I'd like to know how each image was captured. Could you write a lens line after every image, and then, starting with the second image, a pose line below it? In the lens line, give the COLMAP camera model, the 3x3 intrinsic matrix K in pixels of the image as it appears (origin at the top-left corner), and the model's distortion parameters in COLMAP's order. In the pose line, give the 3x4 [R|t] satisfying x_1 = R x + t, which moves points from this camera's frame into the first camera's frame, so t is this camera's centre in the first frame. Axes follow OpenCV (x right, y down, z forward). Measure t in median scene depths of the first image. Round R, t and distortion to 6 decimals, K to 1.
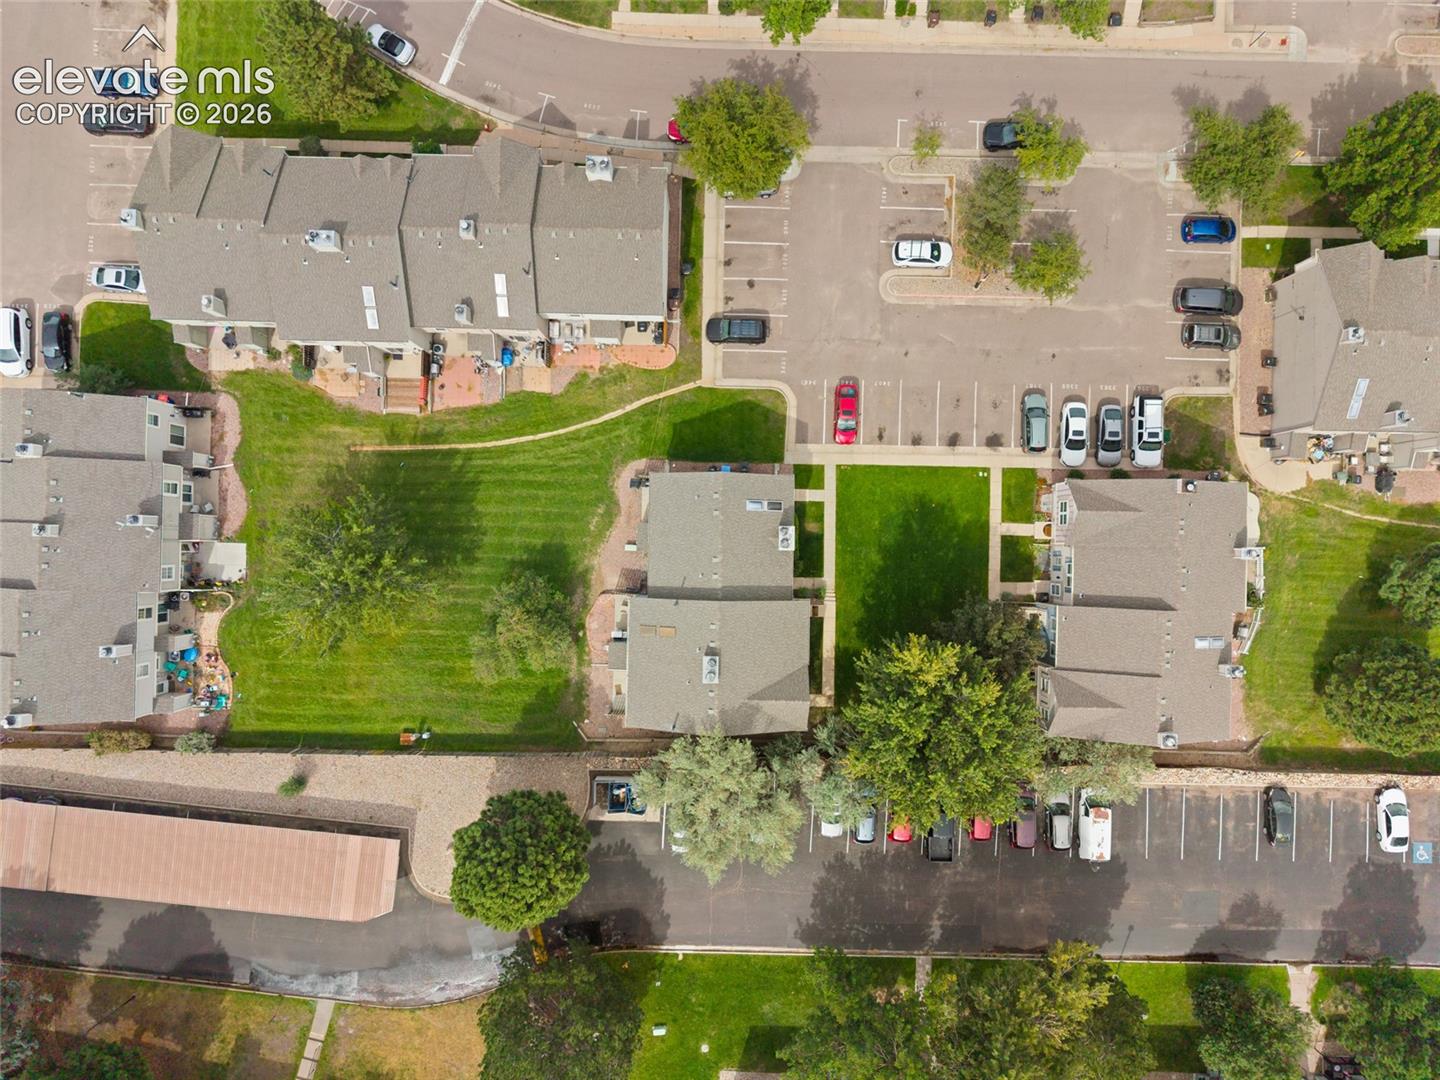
lens RADIAL K [[997.0, 0, 720.0], [0, 997.0, 540.0], [0, 0, 1]] dist [0.007368, 0.004083]
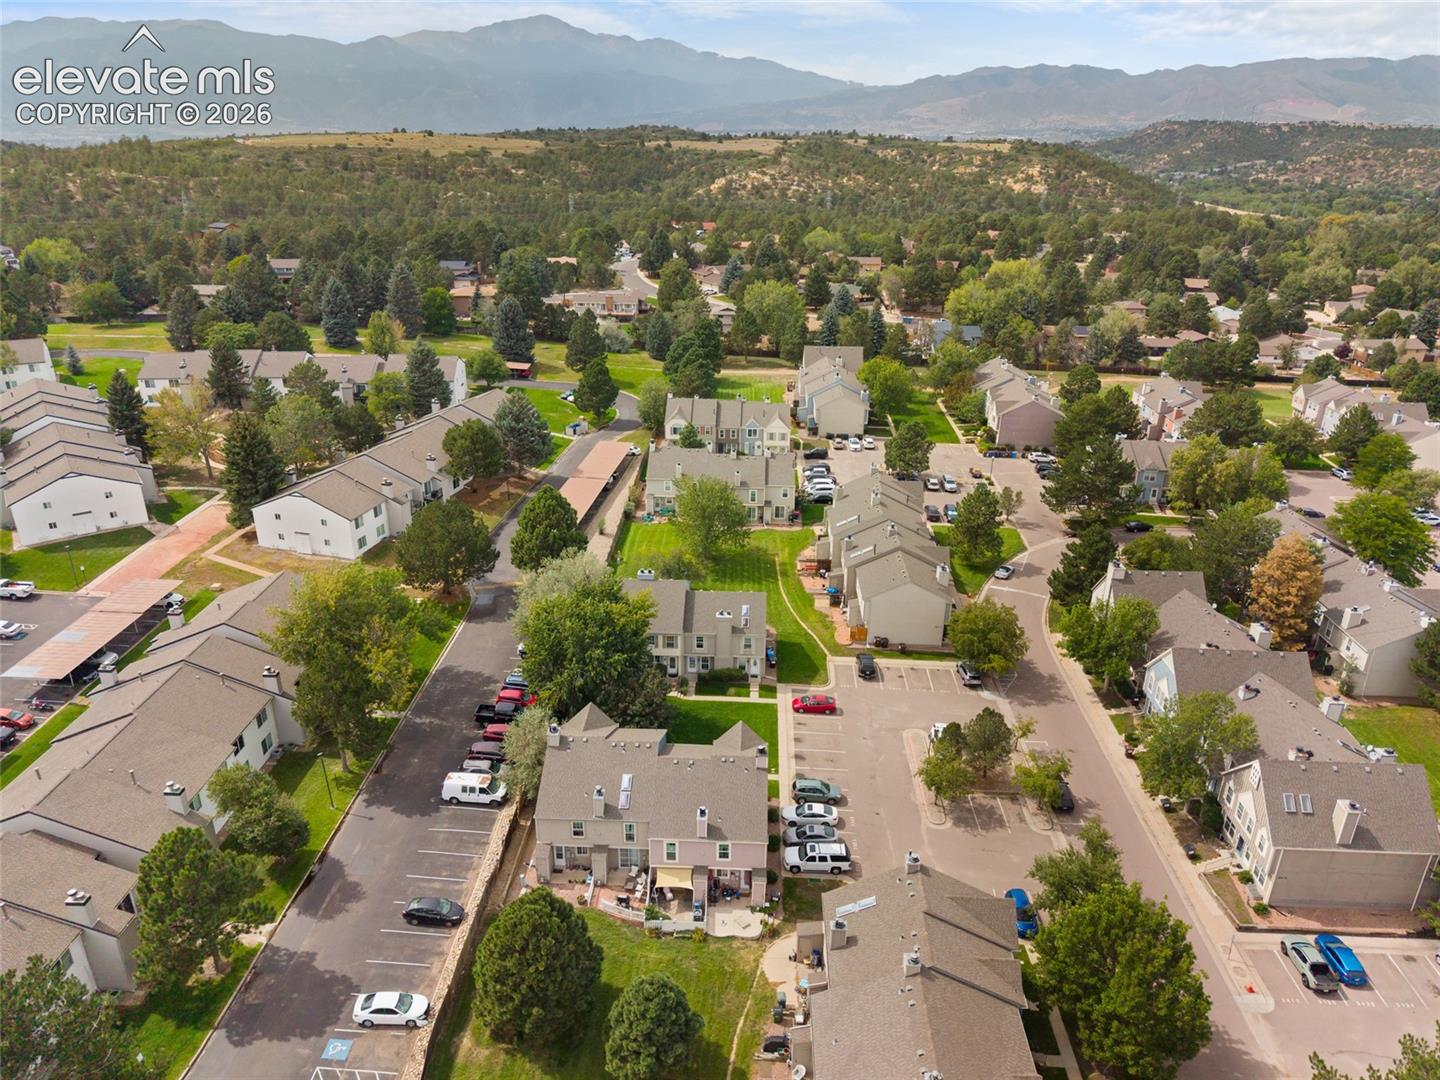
lens RADIAL K [[965.3, 0, 720.0], [0, 965.3, 540.0], [0, 0, 1]] dist [0.028134, -0.004672]
pose [[-0.021591, 0.398424, -0.916947, 1.245931], [-0.999698, -0.019400, 0.015110, -0.013489], [-0.011768, 0.916996, 0.398722, 0.267752]]
